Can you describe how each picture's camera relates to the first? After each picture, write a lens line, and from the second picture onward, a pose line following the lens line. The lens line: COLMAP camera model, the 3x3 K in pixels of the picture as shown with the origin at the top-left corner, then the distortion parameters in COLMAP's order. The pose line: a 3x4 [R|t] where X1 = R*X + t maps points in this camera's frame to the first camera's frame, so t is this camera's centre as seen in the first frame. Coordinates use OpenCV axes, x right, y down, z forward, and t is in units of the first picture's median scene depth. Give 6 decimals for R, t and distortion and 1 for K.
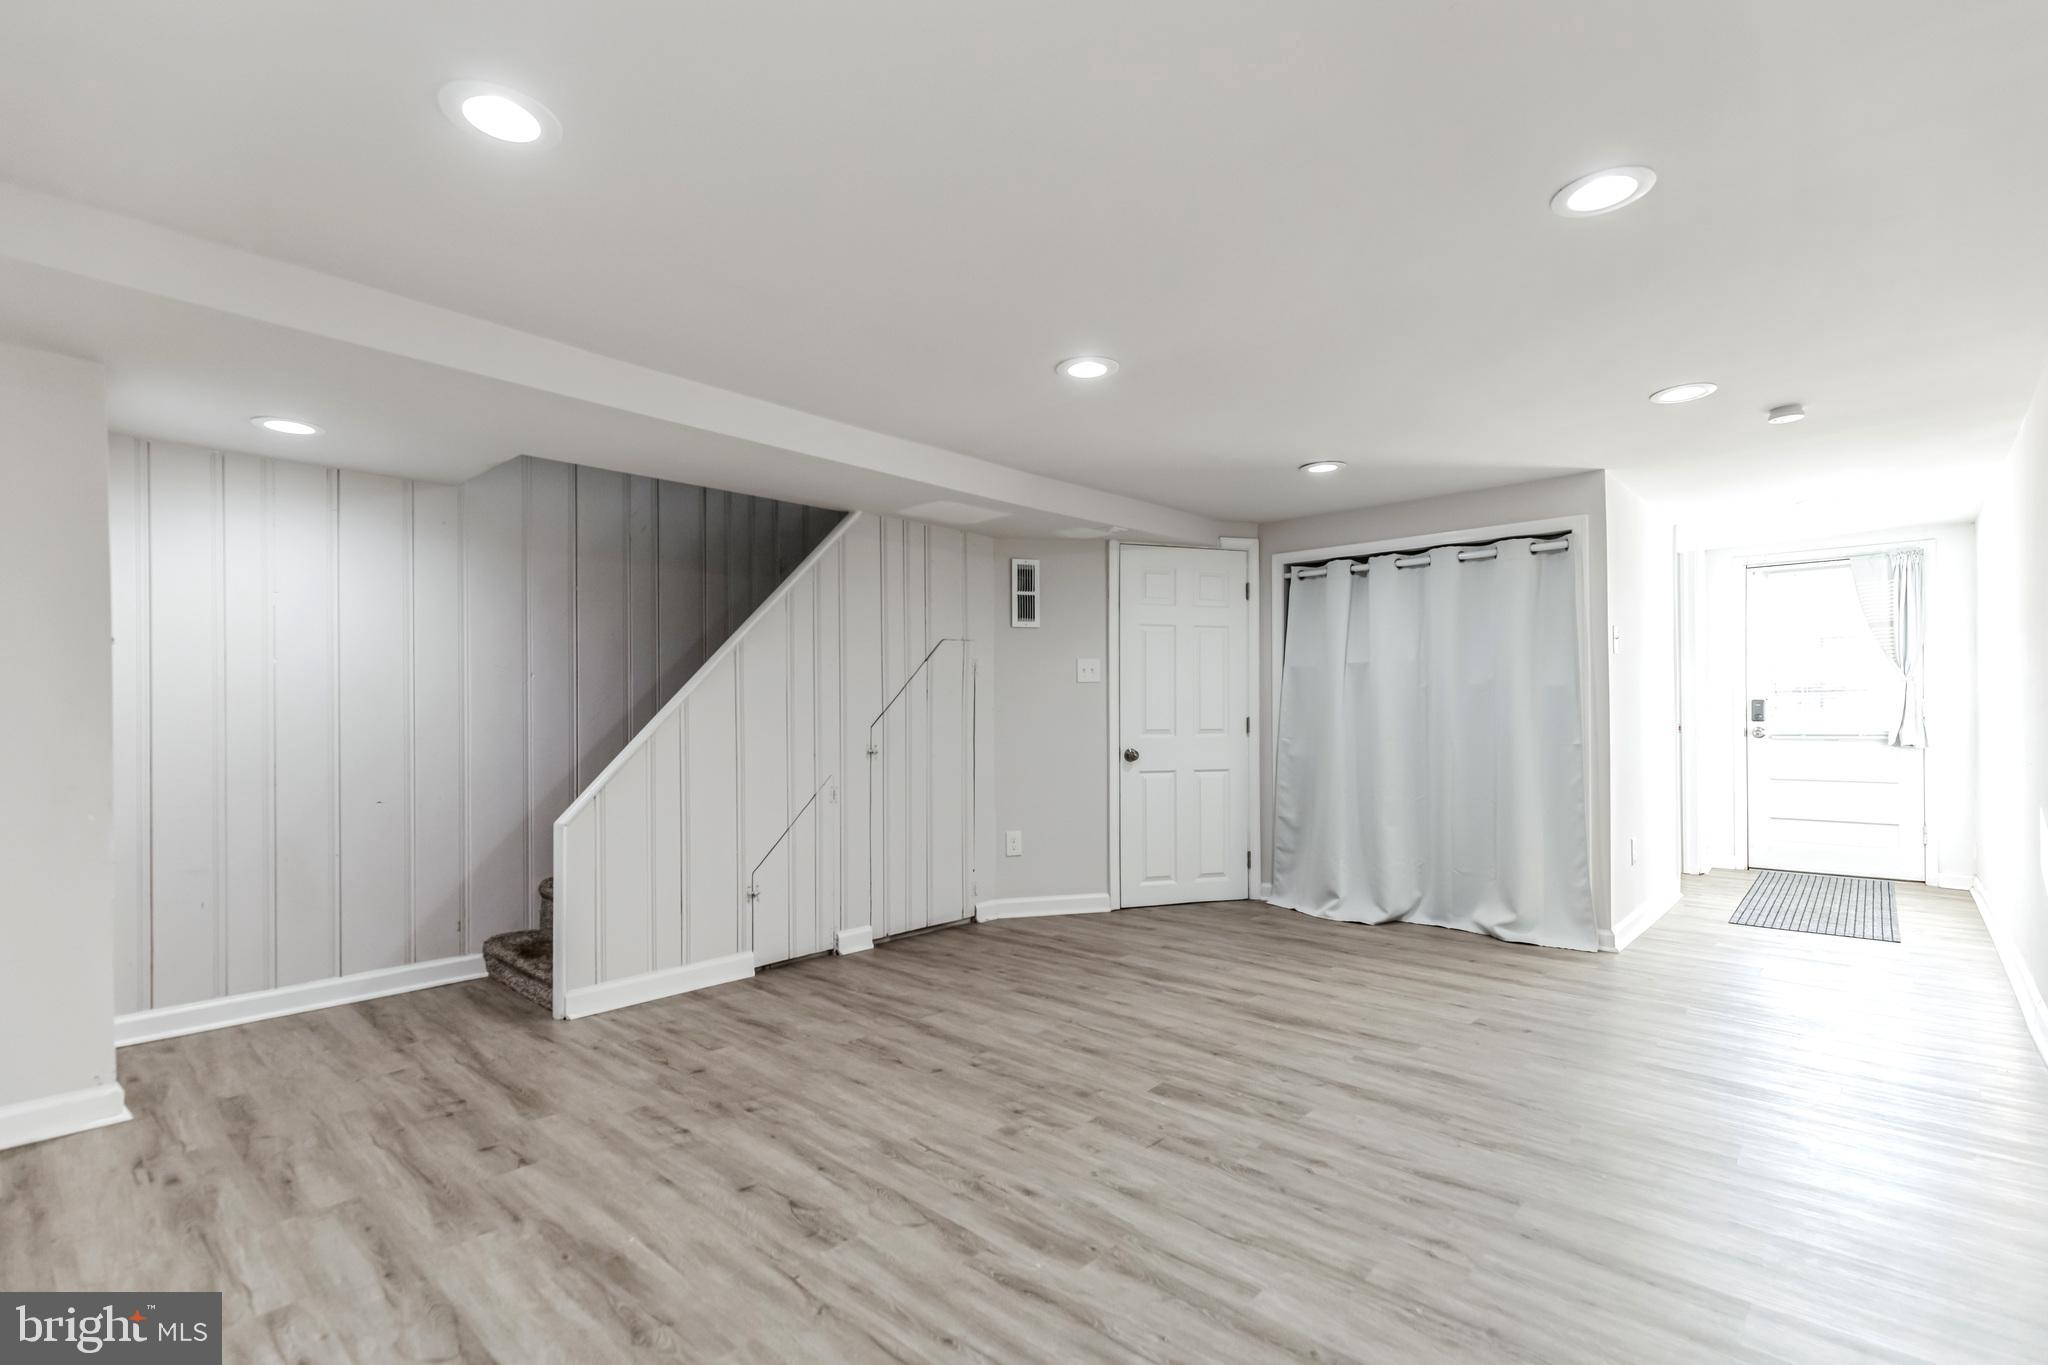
lens RADIAL K [[935.5, 0, 1024.3], [0, 935.5, 690.1], [0, 0, 1]] dist [0.008491, -0.001606]
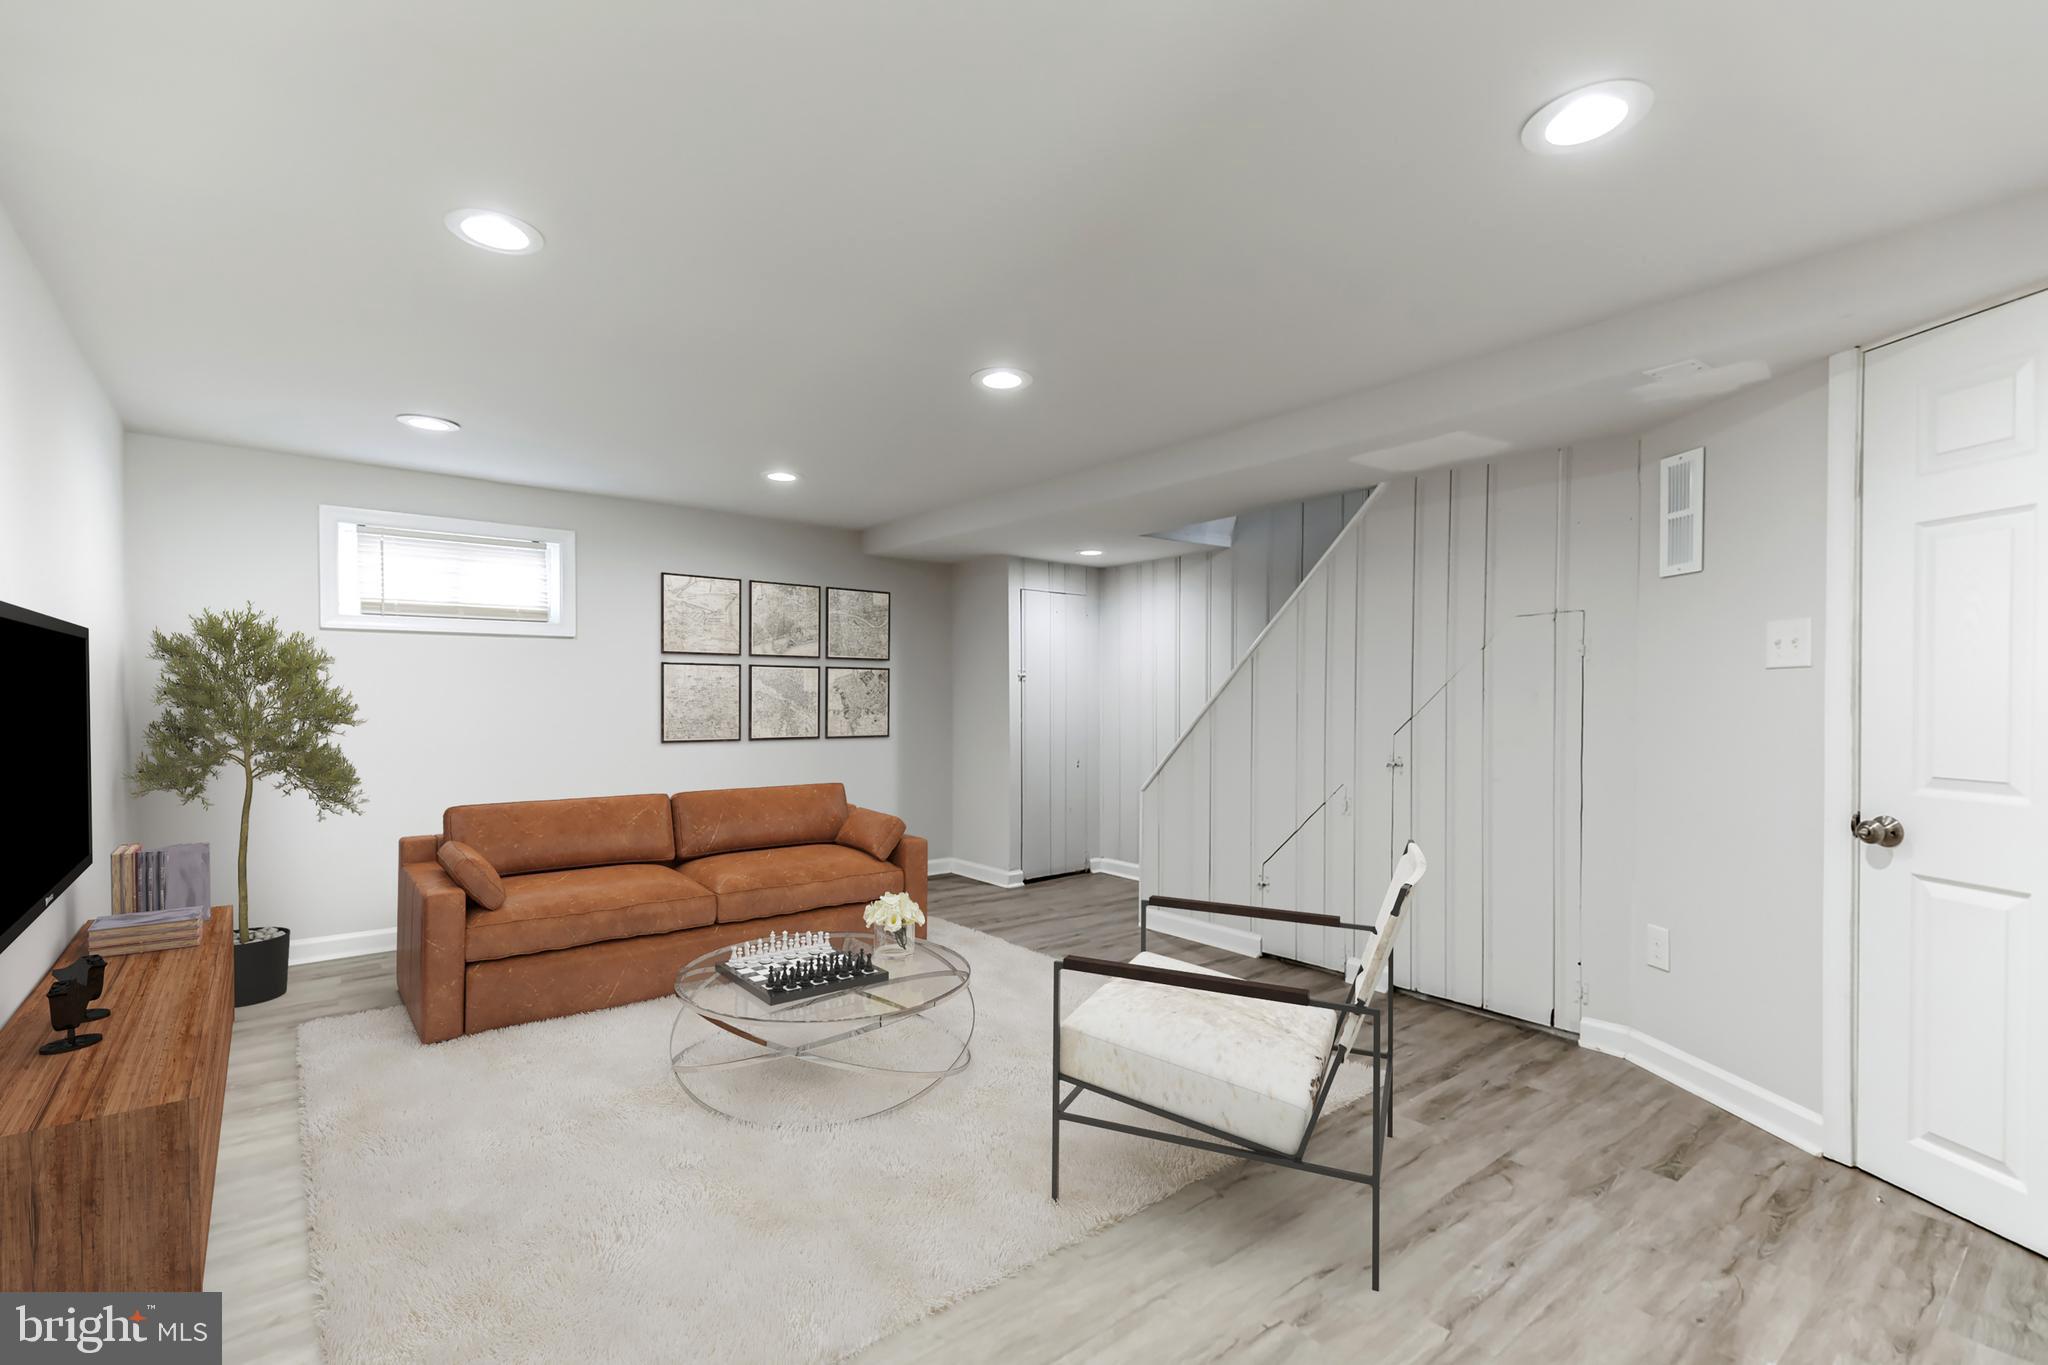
lens RADIAL K [[935.5, 0, 1025.7], [0, 935.5, 697.5], [0, 0, 1]] dist [0.008491, -0.001606]
pose [[-0.157115, 0.006337, -0.987560, 0.713179], [0.023887, 0.999711, 0.002615, -0.003936], [0.987291, -0.023179, -0.157221, 0.795640]]
